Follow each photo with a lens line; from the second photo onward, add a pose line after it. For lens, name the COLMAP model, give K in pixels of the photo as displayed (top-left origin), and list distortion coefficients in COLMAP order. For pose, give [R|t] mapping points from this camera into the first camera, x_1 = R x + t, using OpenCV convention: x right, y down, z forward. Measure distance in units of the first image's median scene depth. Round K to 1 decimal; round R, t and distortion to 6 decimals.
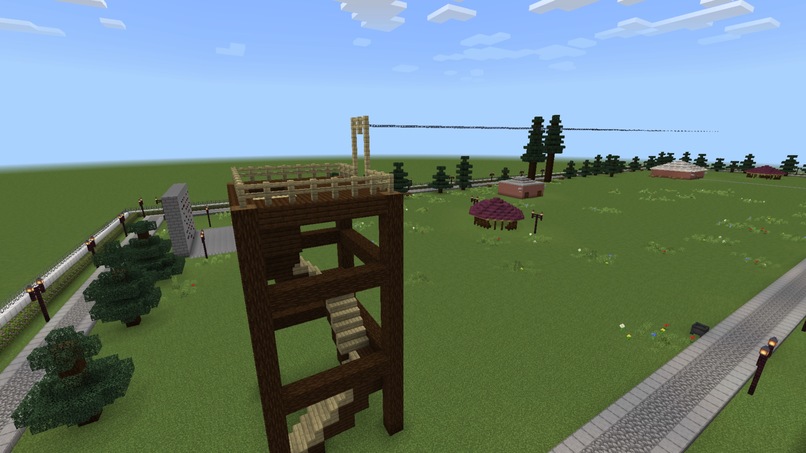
lens RADIAL K [[305.5, 0, 403.0], [0, 305.5, 226.5], [0, 0, 1]] dist [-0.000103, 0.000013]
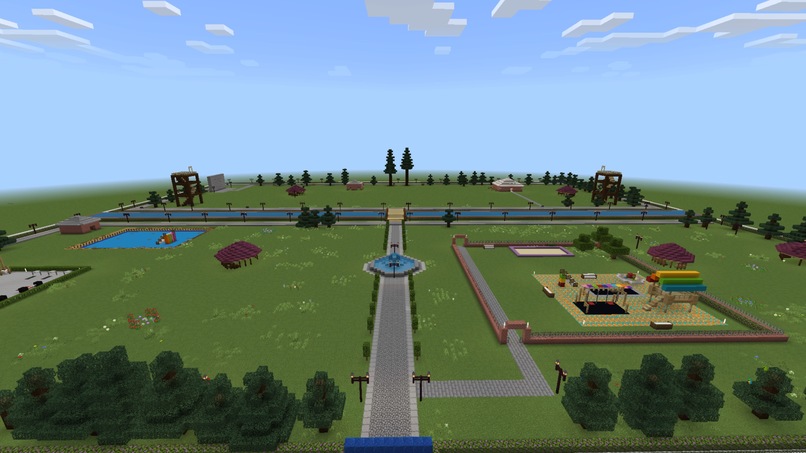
lens RADIAL K [[305.5, 0, 403.0], [0, 305.5, 226.5], [0, 0, 1]] dist [-0.000103, 0.000013]
pose [[0.884363, 0.136361, -0.446439, 1.345319], [-0.136646, 0.990111, 0.031736, 0.030268], [0.446352, 0.032938, 0.894251, -0.573014]]
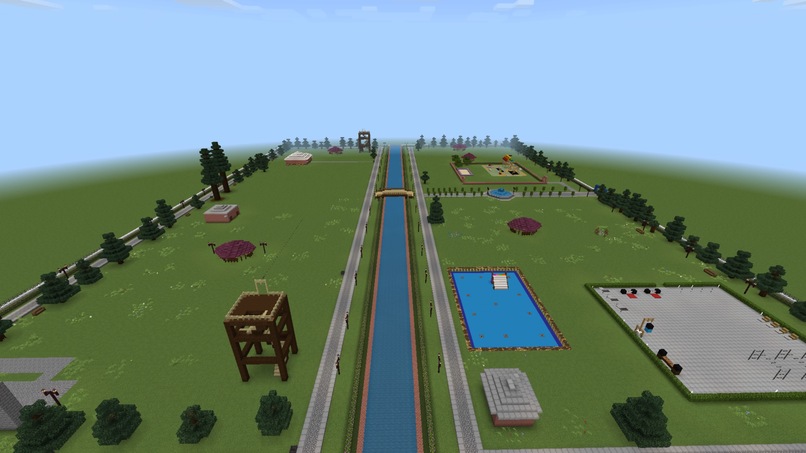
lens RADIAL K [[305.5, 0, 403.0], [0, 305.5, 226.5], [0, 0, 1]] dist [-0.000103, 0.000013]
pose [[0.472544, -0.375292, 0.797407, -0.269824], [0.246011, 0.925005, 0.289558, -0.216050], [-0.846275, 0.059342, 0.529431, -0.308026]]
